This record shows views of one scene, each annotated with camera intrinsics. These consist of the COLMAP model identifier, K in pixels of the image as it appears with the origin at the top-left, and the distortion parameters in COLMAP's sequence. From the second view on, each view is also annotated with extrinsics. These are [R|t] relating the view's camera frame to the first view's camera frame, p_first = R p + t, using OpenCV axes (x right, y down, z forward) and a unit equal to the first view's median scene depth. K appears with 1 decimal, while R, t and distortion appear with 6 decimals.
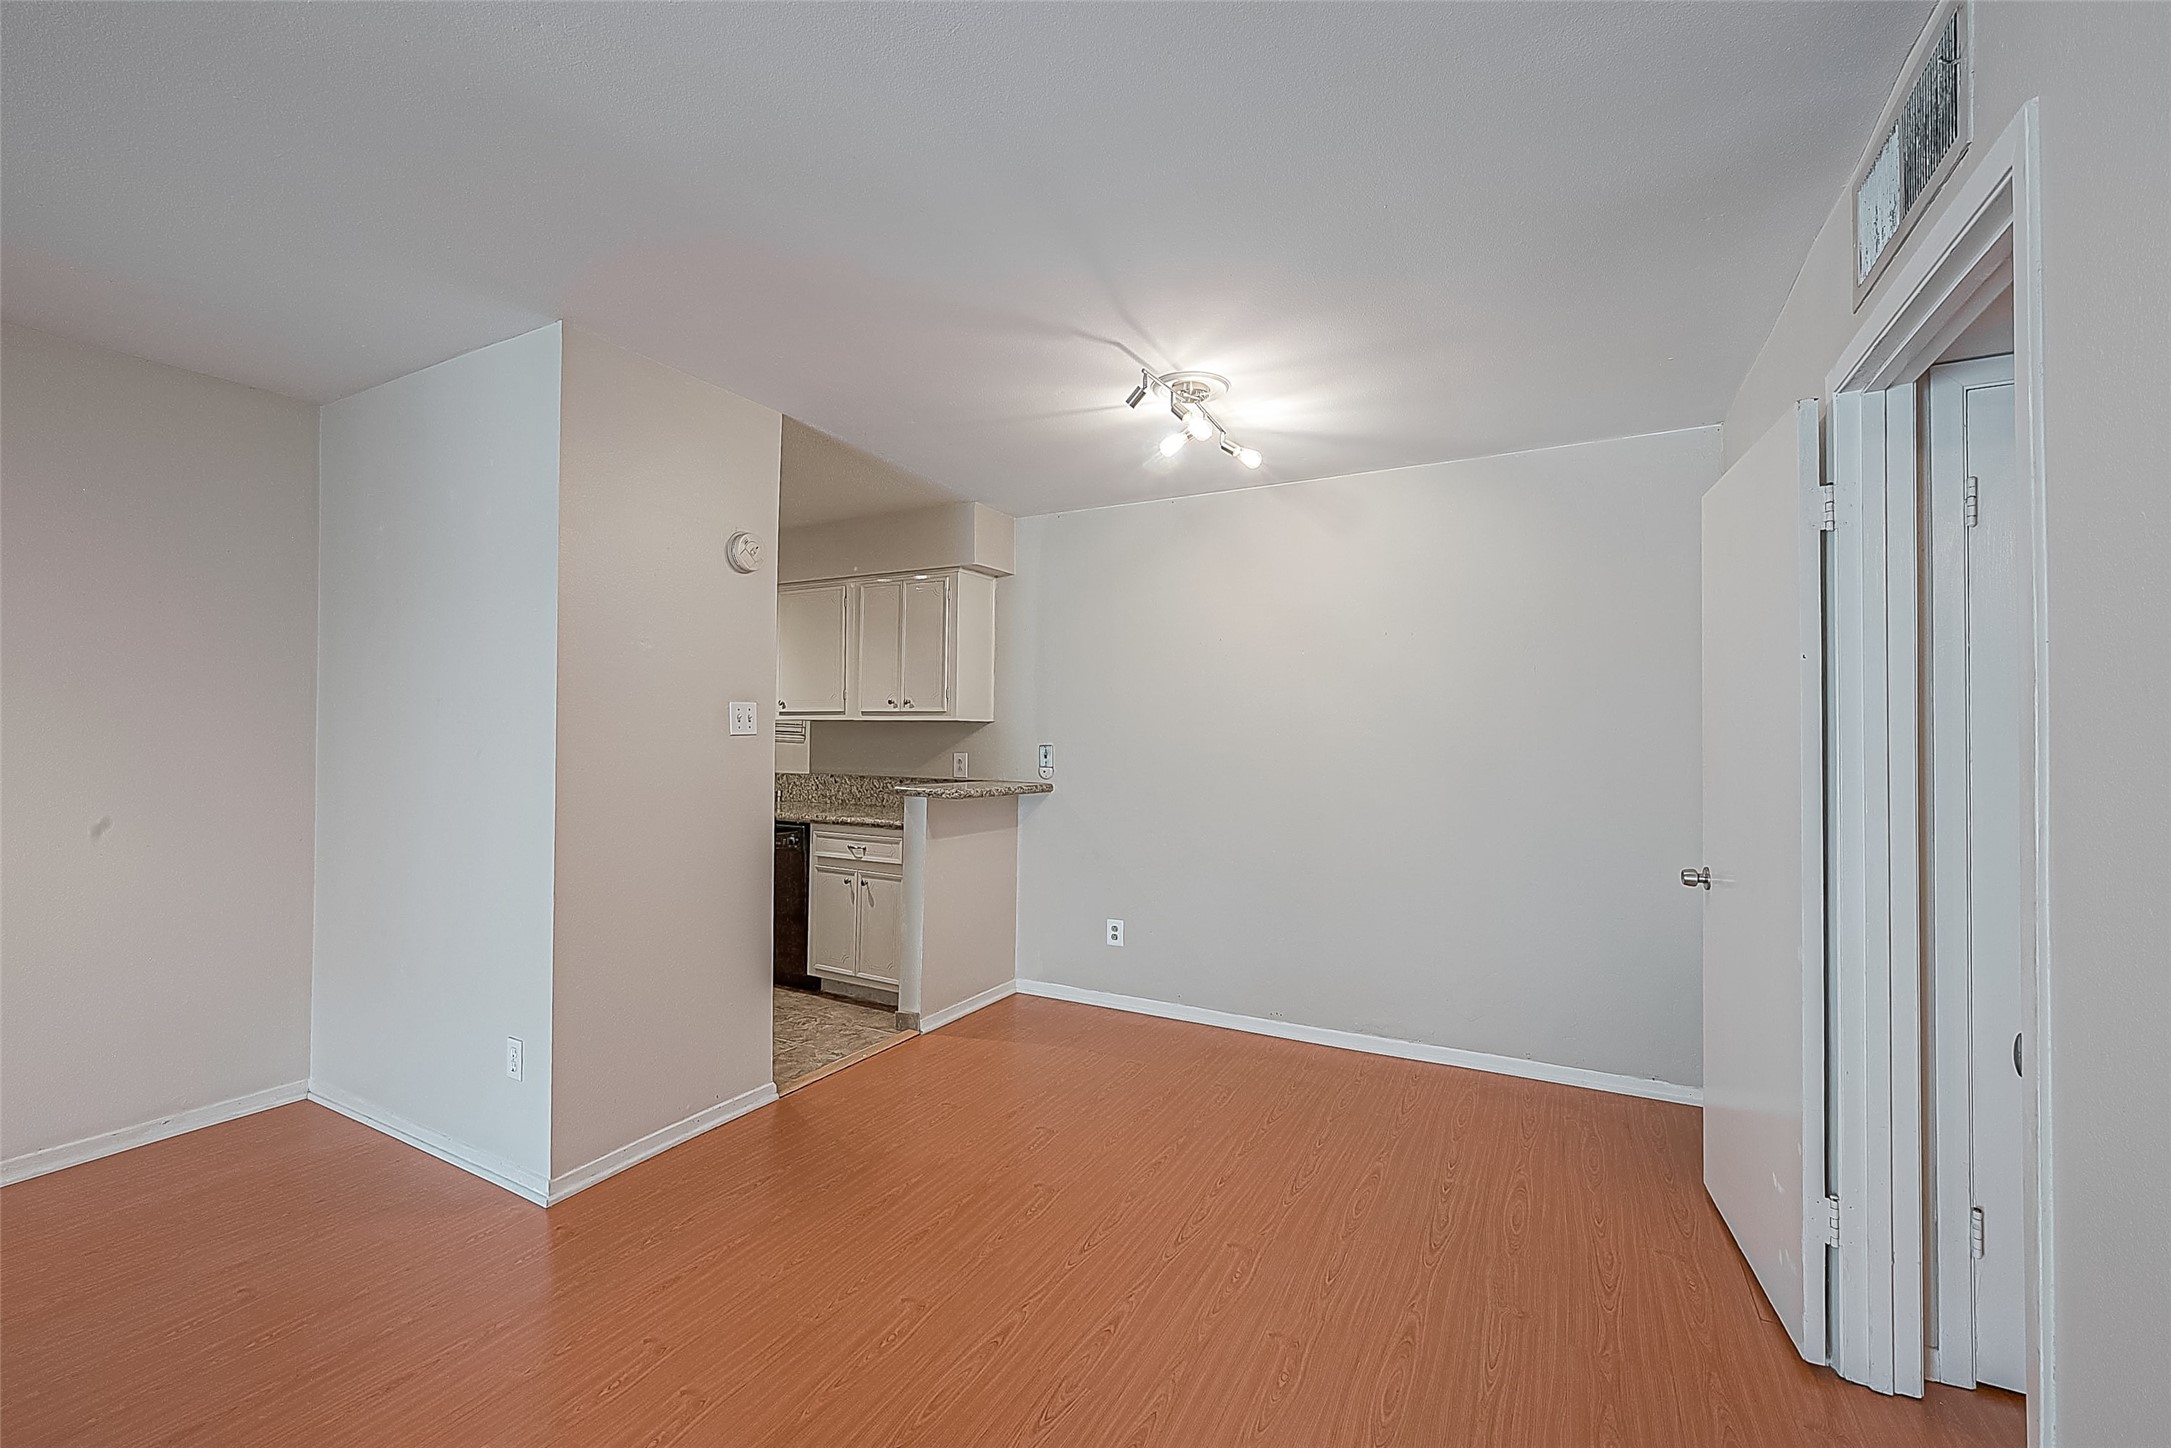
lens RADIAL K [[877.9, 0, 1105.0], [0, 877.9, 727.5], [0, 0, 1]] dist [-0.000819, 0.000024]
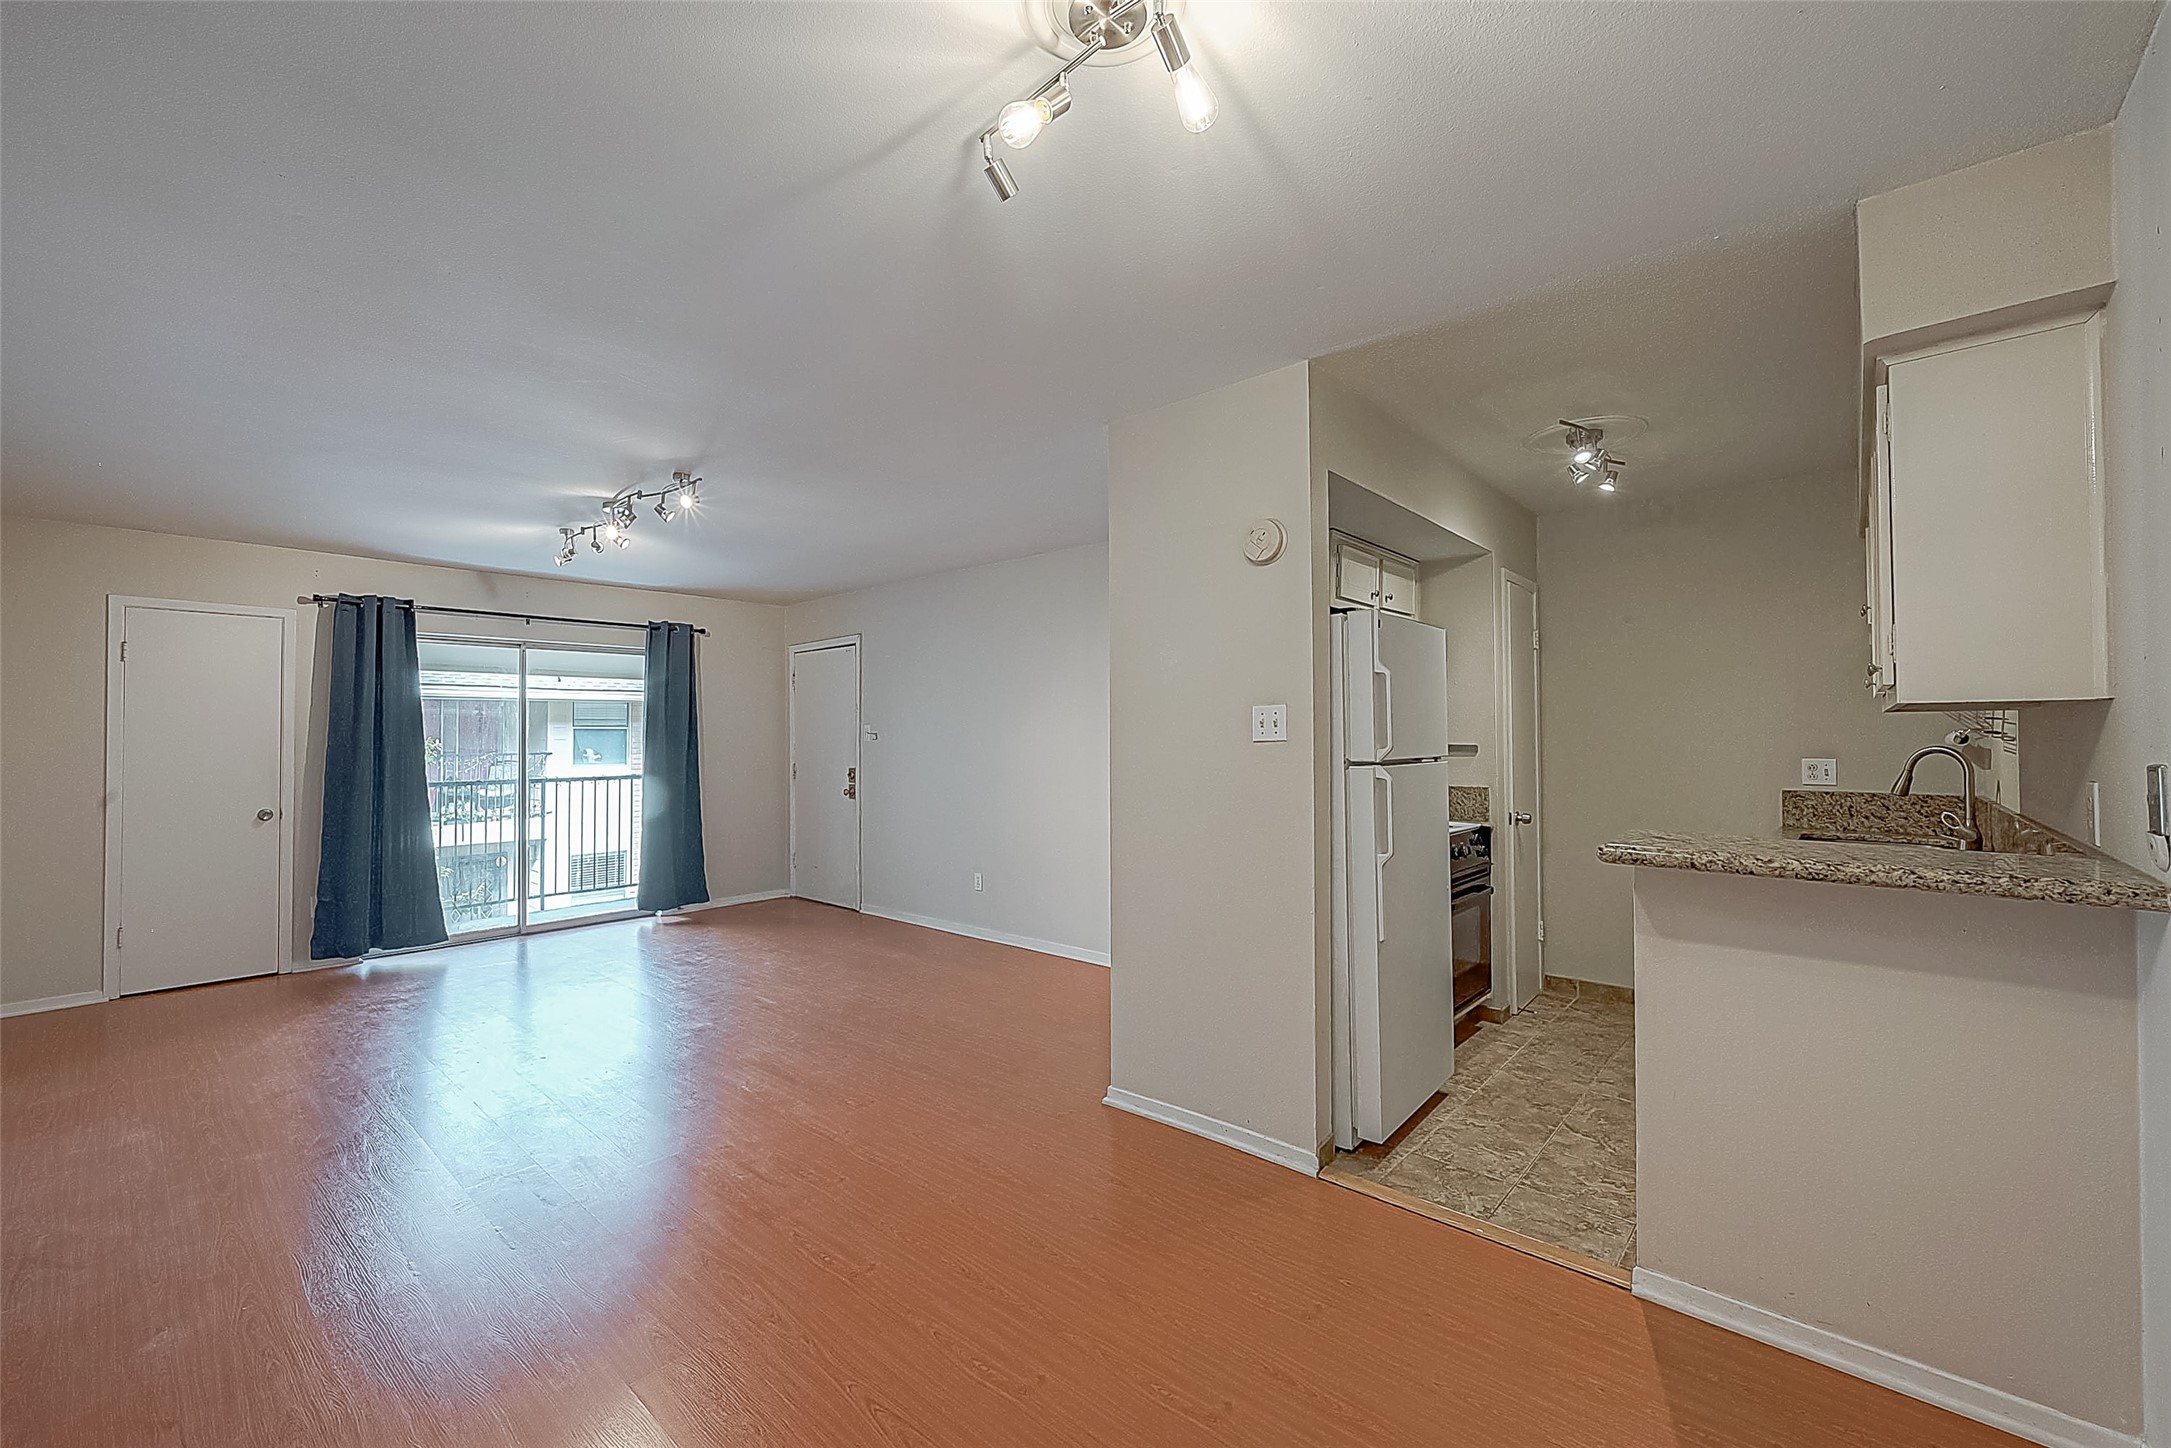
lens RADIAL K [[877.9, 0, 1075.3], [0, 877.9, 727.5], [0, 0, 1]] dist [-0.000819, 0.000024]
pose [[-0.252737, -0.019990, -0.967328, 0.352333], [0.013300, 0.999620, -0.024132, 0.009094], [0.967444, -0.018964, -0.252375, 0.701862]]
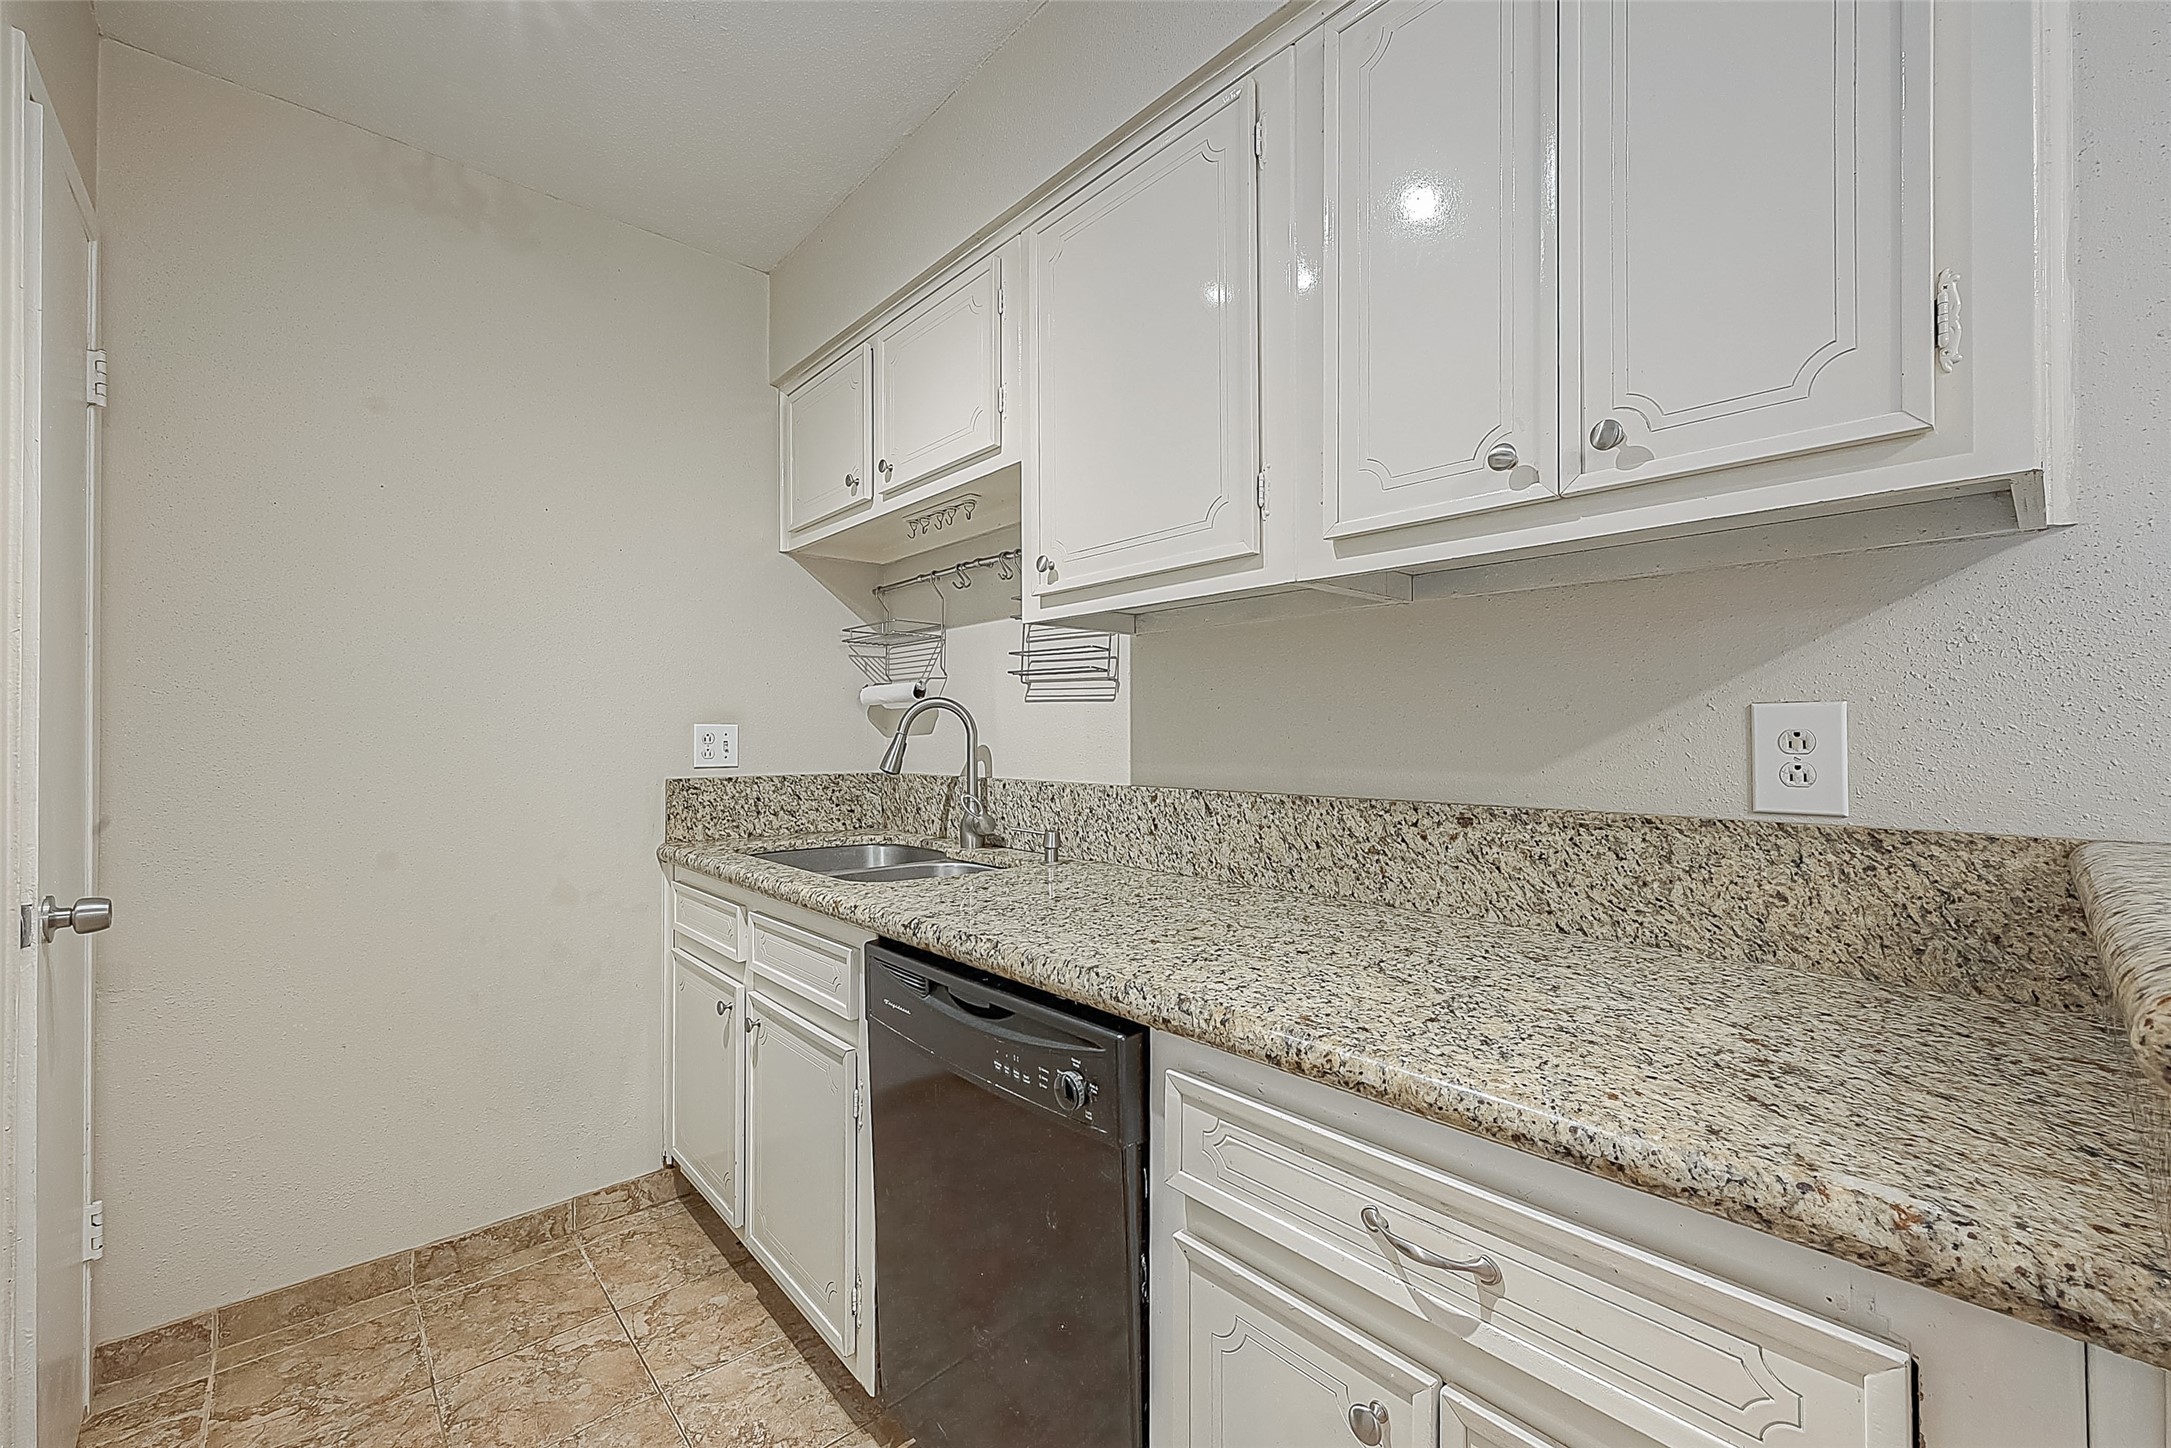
lens RADIAL K [[877.9, 0, 1079.1], [0, 877.9, 723.1], [0, 0, 1]] dist [-0.000819, 0.000024]
pose [[0.933497, -0.017970, -0.358134, -0.268773], [0.016773, 0.999839, -0.006448, 0.034903], [0.358192, 0.000012, 0.933648, 0.777851]]
